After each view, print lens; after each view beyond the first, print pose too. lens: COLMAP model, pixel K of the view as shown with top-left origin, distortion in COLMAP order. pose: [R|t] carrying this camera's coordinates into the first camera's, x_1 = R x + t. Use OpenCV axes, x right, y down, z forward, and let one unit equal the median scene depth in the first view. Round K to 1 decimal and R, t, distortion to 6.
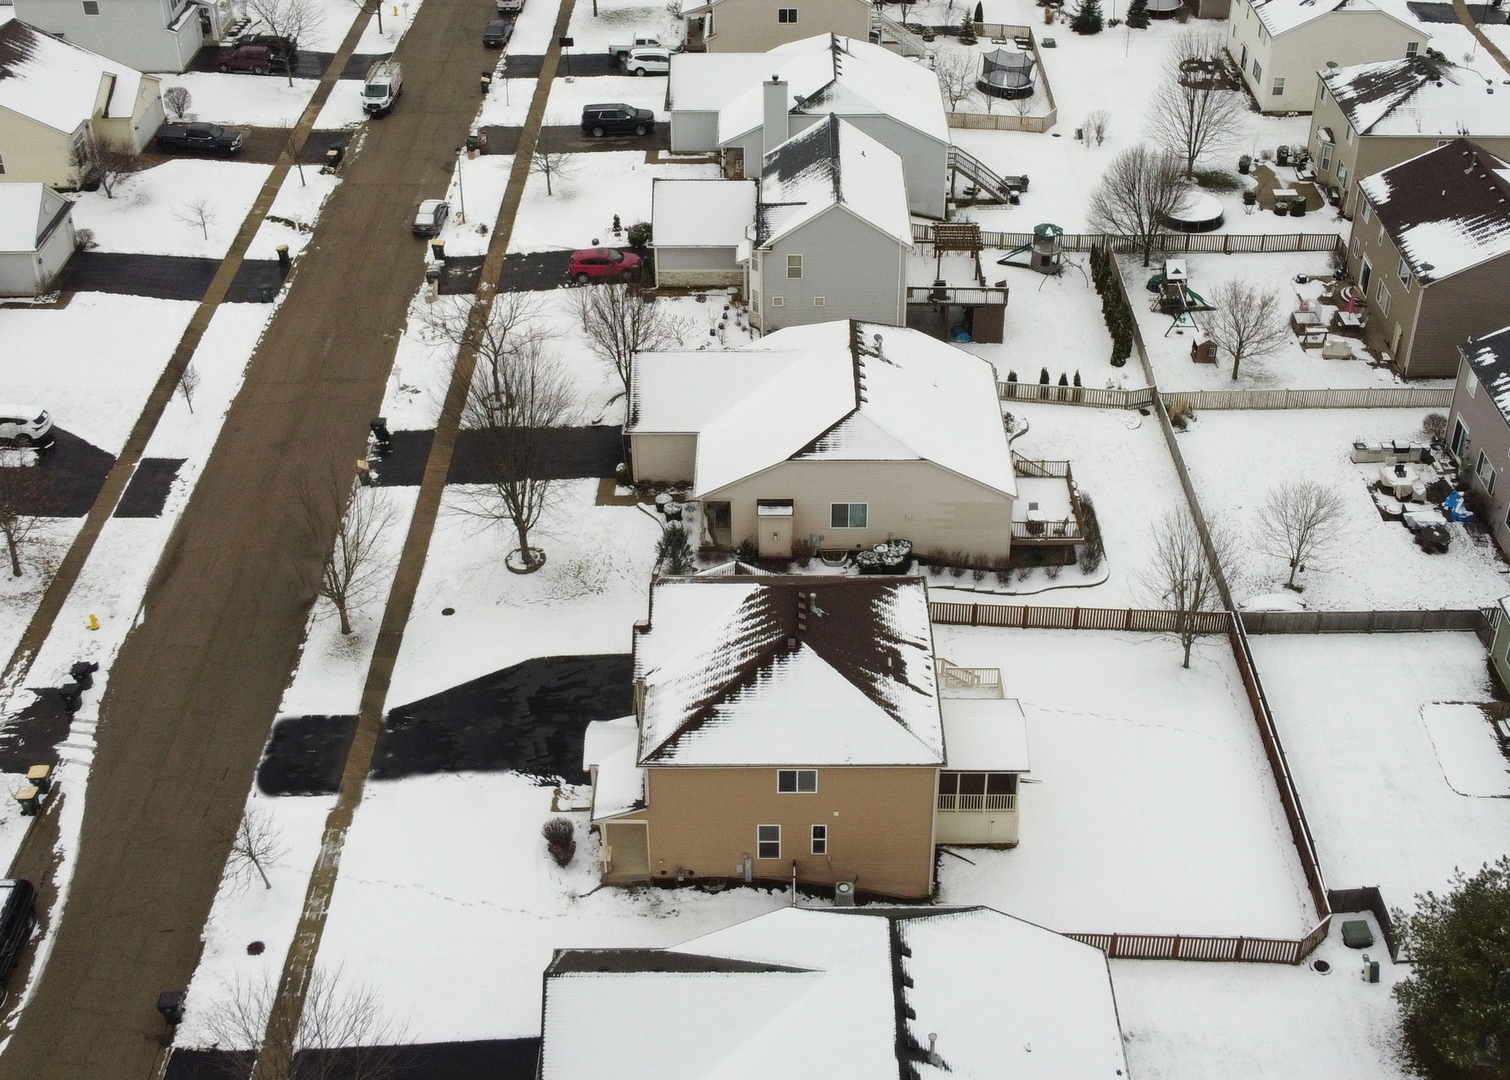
lens RADIAL K [[1542.7, 0, 755.0], [0, 1542.7, 540.0], [0, 0, 1]] dist [0.005482, -0.020063]
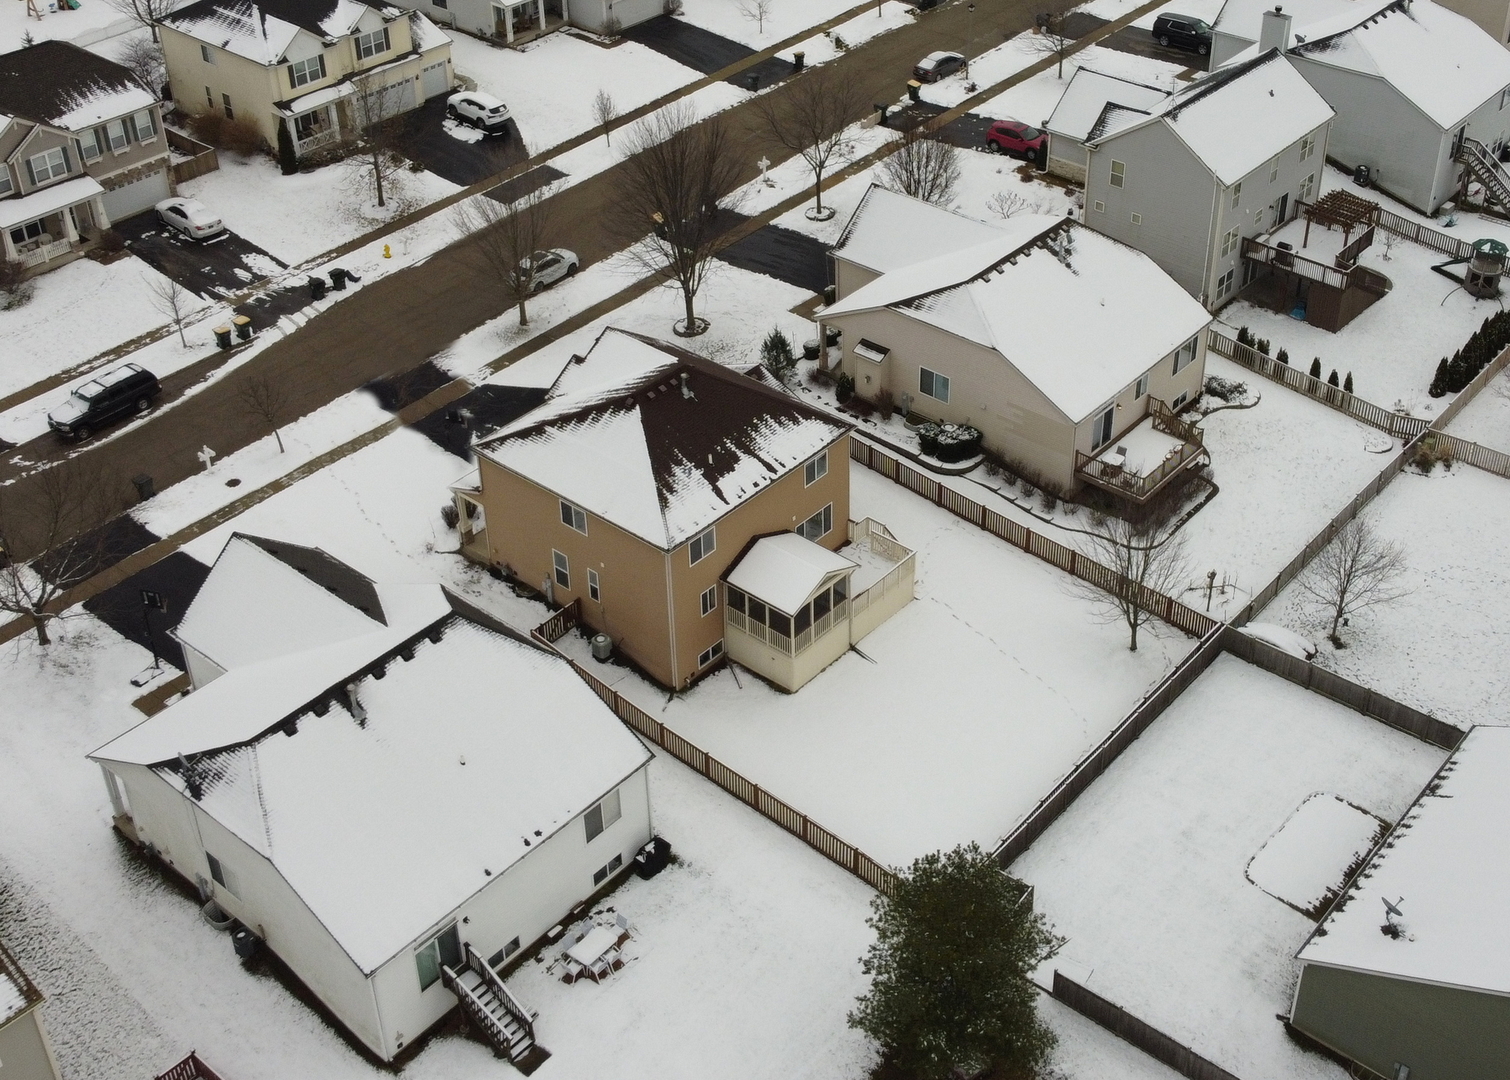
lens RADIAL K [[1489.9, 0, 755.3], [0, 1489.9, 492.1], [0, 0, 1]] dist [0.010669, 0.010676]
pose [[0.804821, 0.388014, -0.449120, 0.430795], [-0.377275, 0.918610, 0.117551, -0.022166], [0.458178, 0.074834, 0.885705, 0.097862]]
